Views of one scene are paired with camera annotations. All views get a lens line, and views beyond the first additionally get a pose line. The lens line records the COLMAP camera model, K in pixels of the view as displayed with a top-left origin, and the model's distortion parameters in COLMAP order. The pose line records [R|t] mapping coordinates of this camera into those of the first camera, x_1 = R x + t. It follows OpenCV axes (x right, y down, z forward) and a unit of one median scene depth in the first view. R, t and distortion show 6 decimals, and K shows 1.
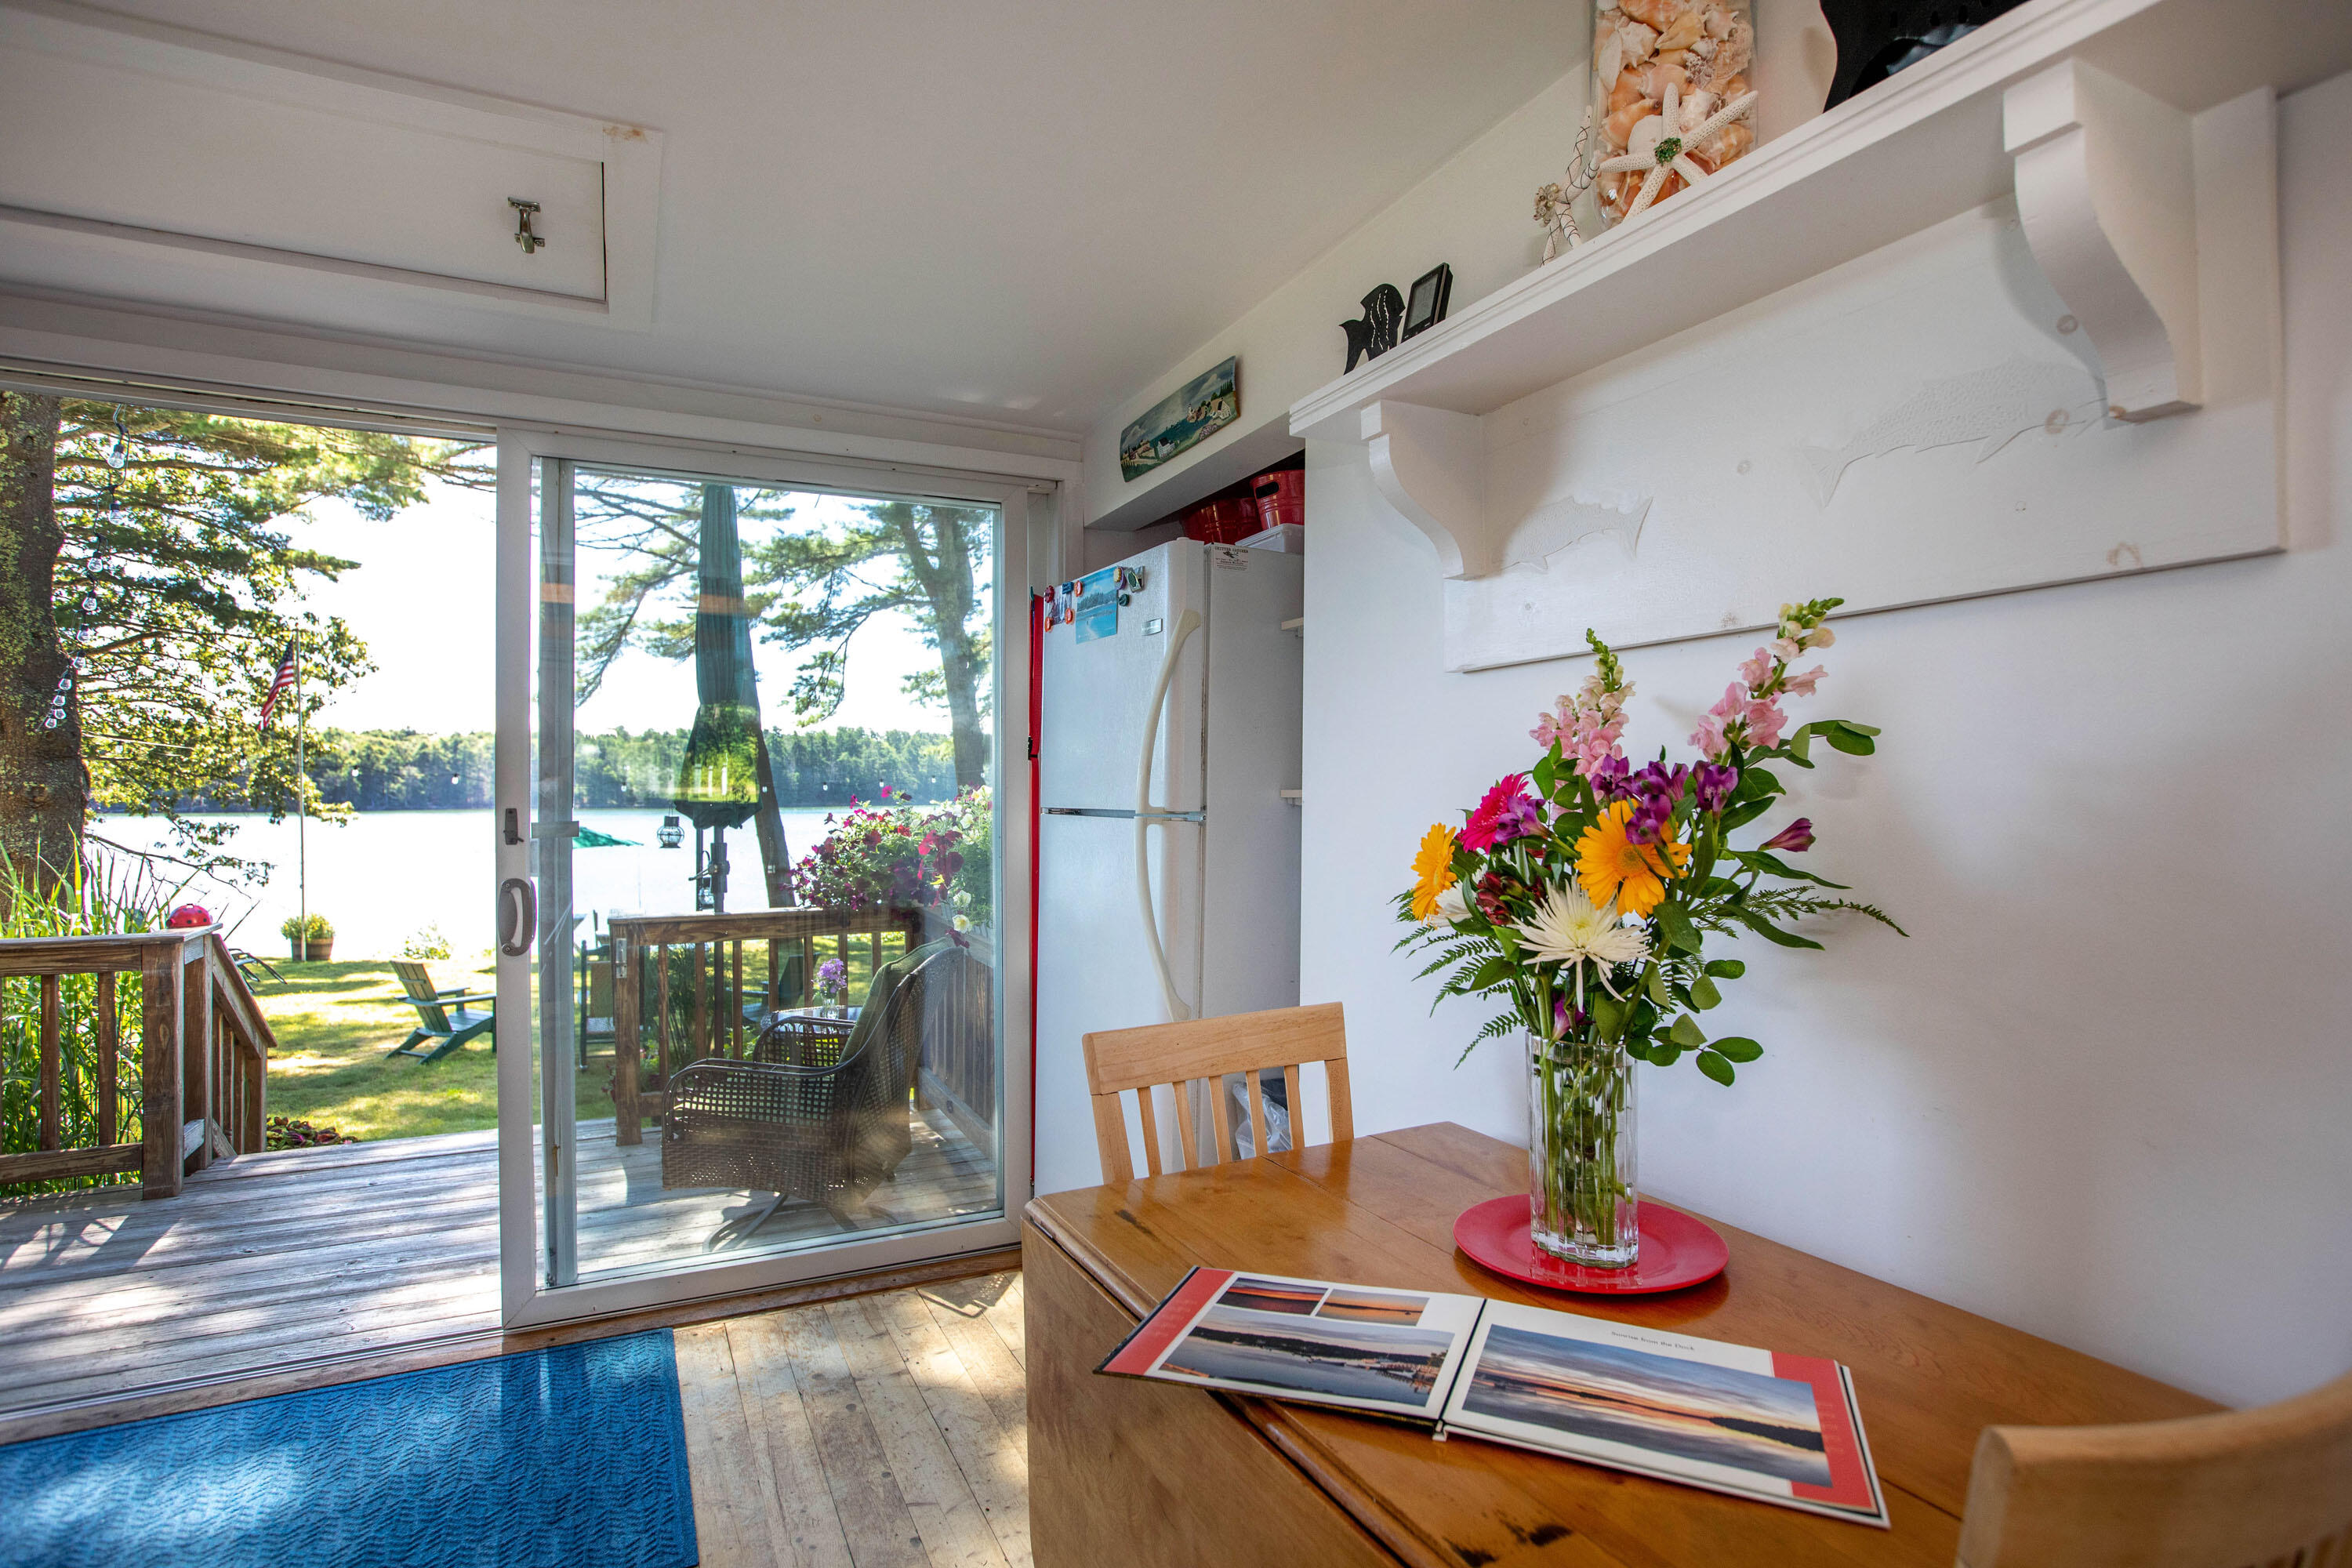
lens RADIAL K [[1169.4, 0, 1152.5], [0, 1169.4, 779.6], [0, 0, 1]] dist [-0.021368, 0.007449]
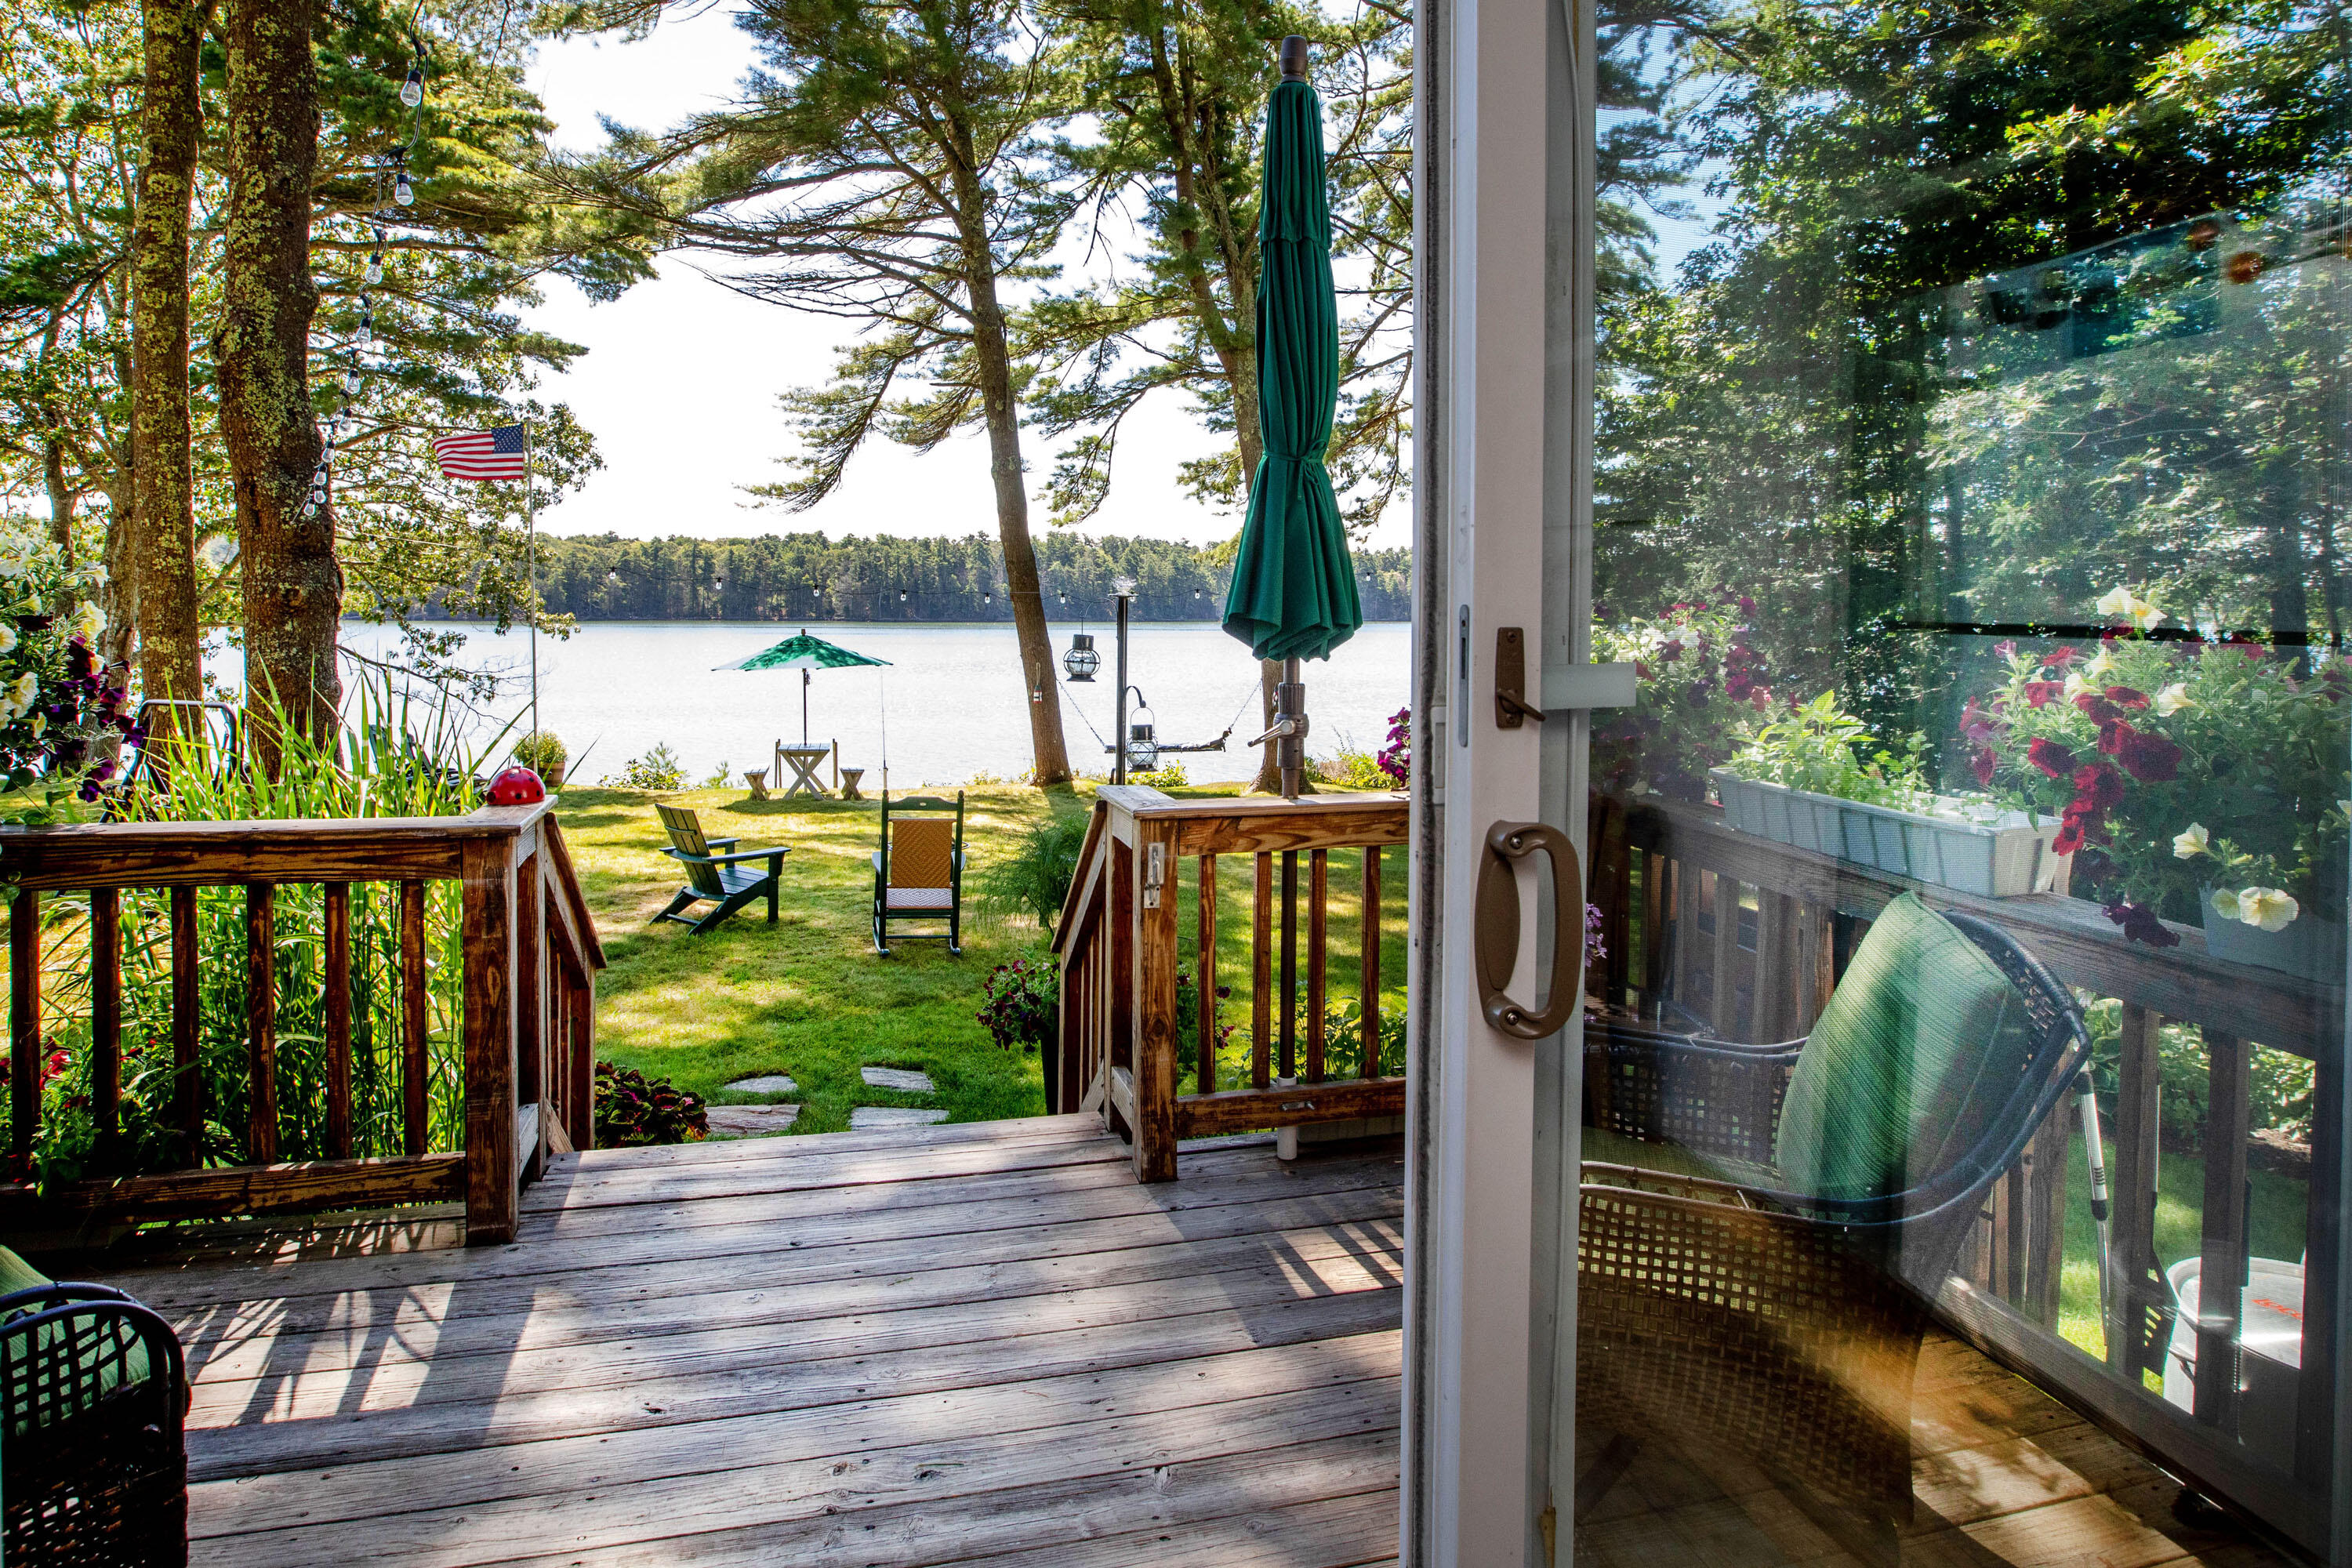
lens RADIAL K [[1354.7, 0, 1146.5], [0, 1354.7, 615.6], [0, 0, 1]] dist [-0.046945, 0.002869]
pose [[0.981882, 0.011703, -0.189132, -0.300308], [-0.008661, 0.999820, 0.016905, 0.007783], [0.189295, -0.014960, 0.981806, 0.291568]]
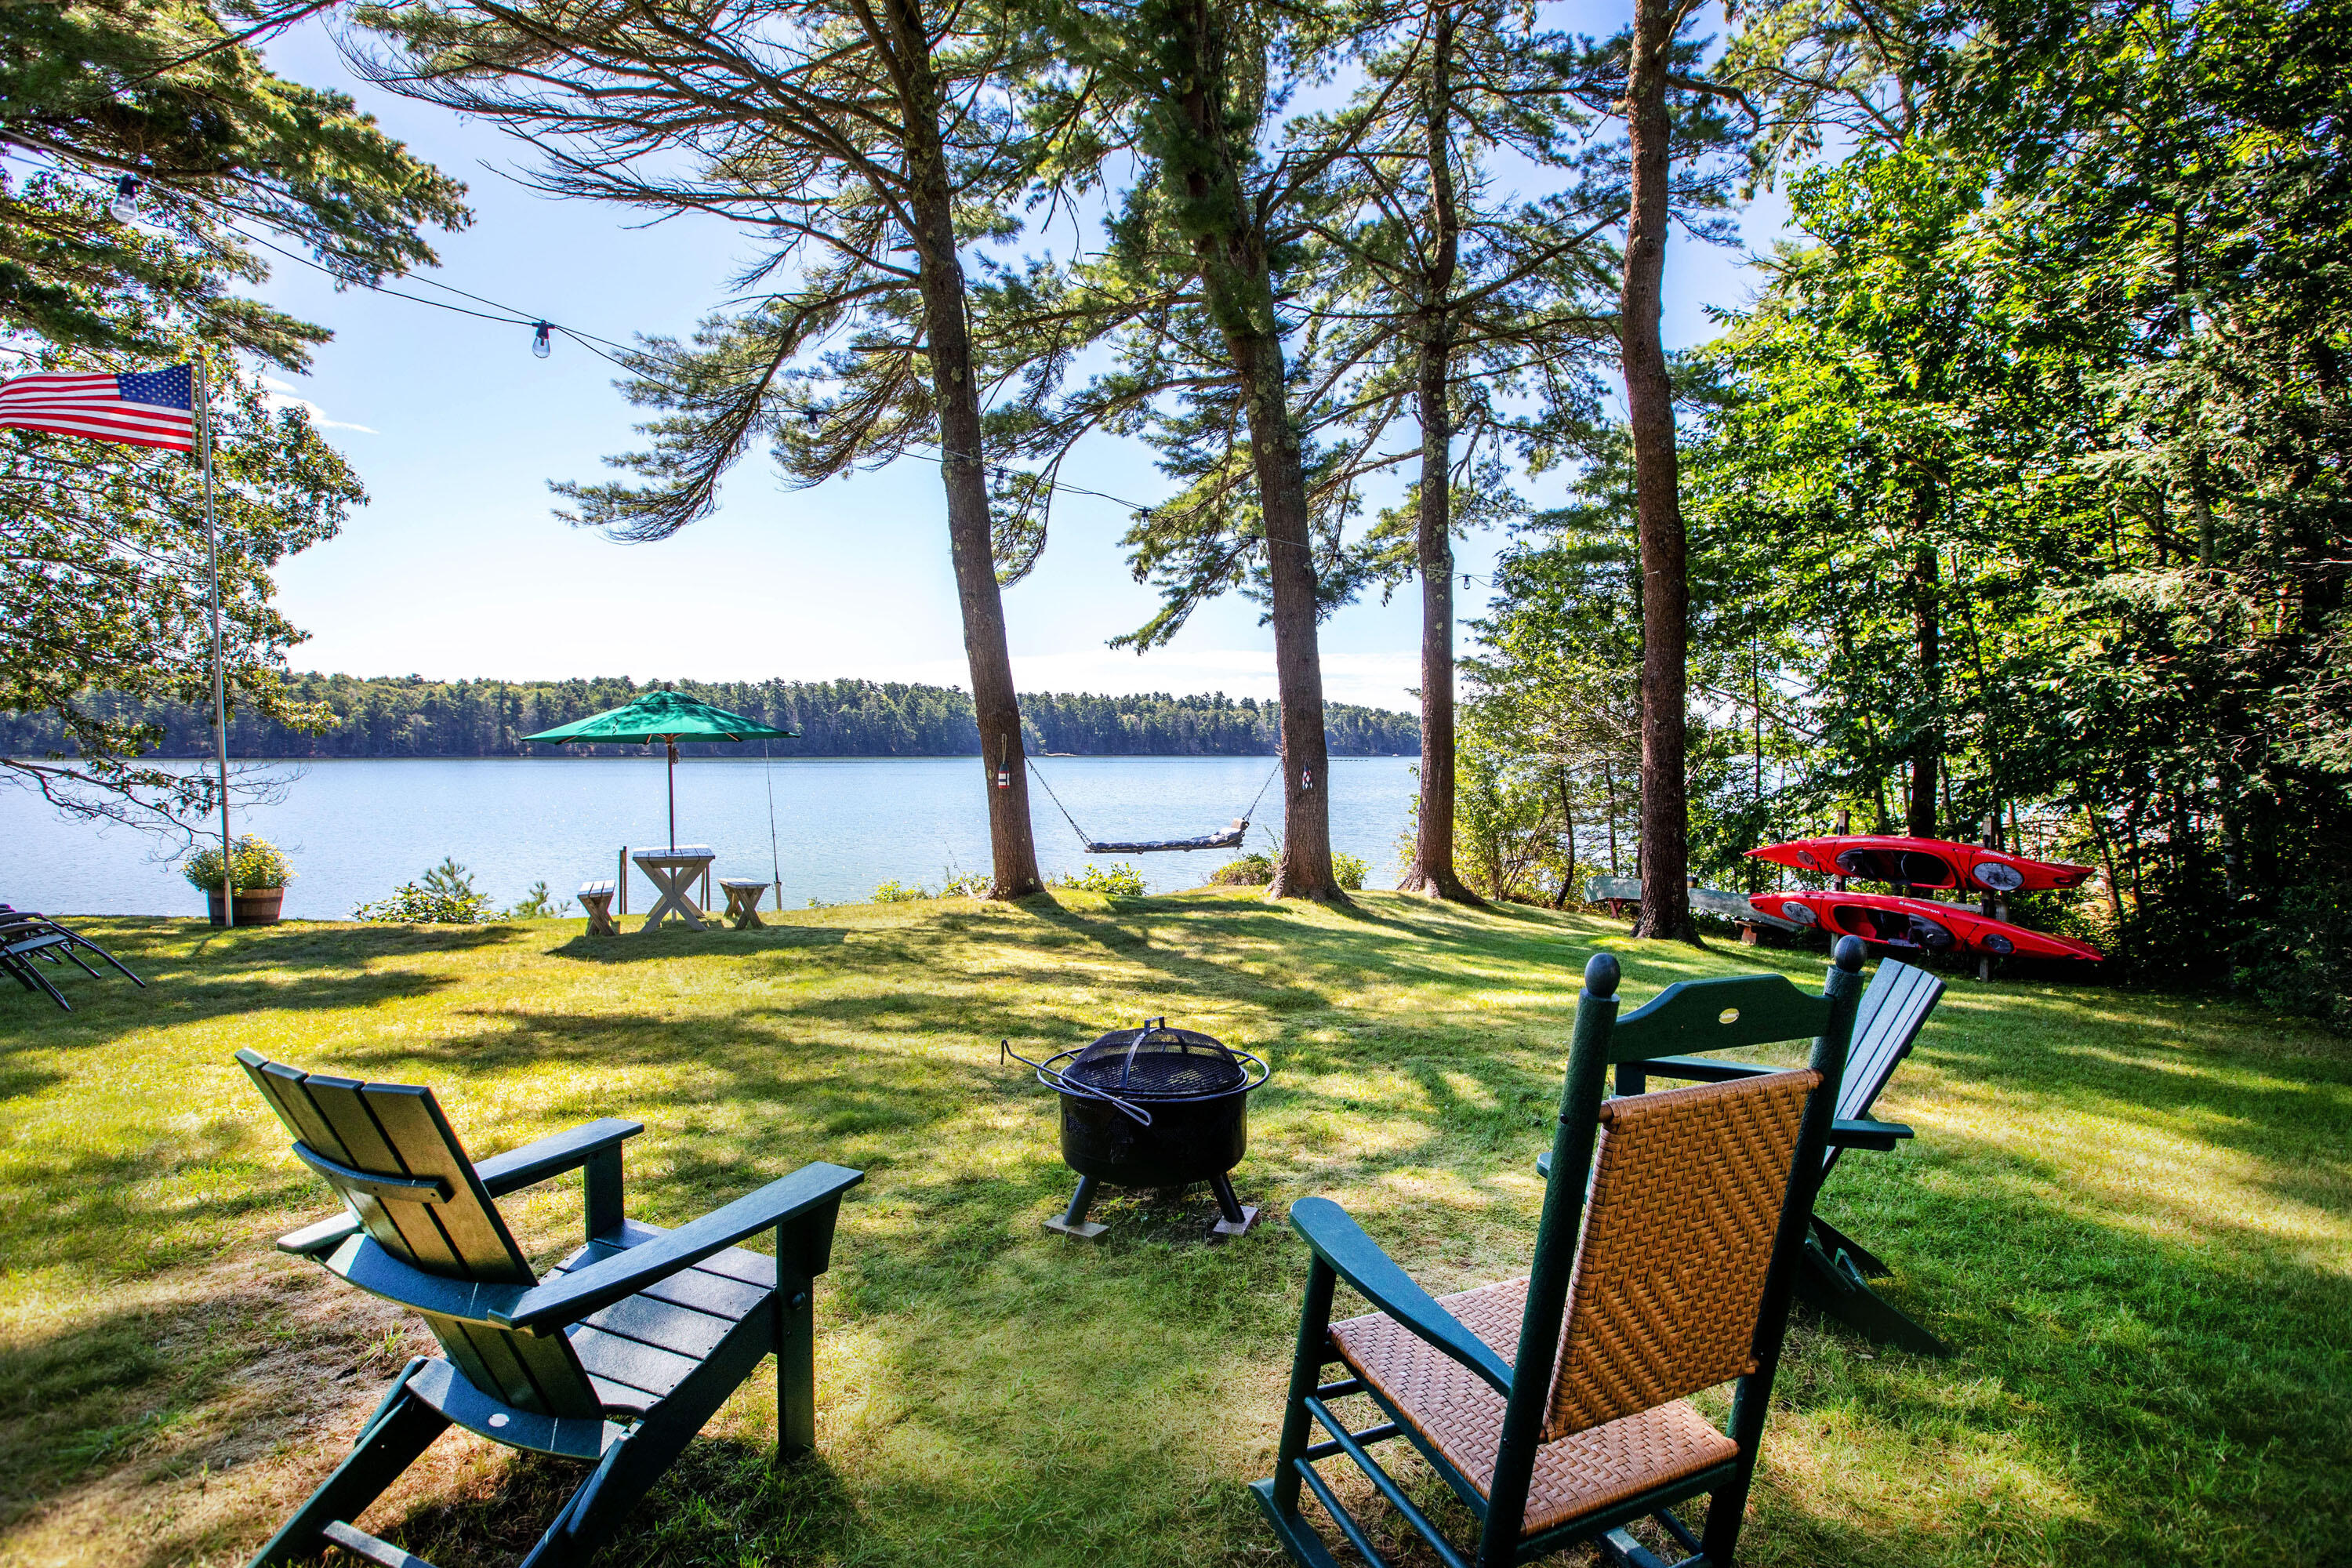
lens RADIAL K [[1111.9, 0, 1195.3], [0, 1111.9, 776.5], [0, 0, 1]] dist [-0.045131, 0.017082]
pose [[0.998717, 0.007745, 0.050041, -1.128949], [-0.009632, 0.999247, 0.037579, 0.229071], [-0.049712, -0.038012, 0.998040, 1.797946]]
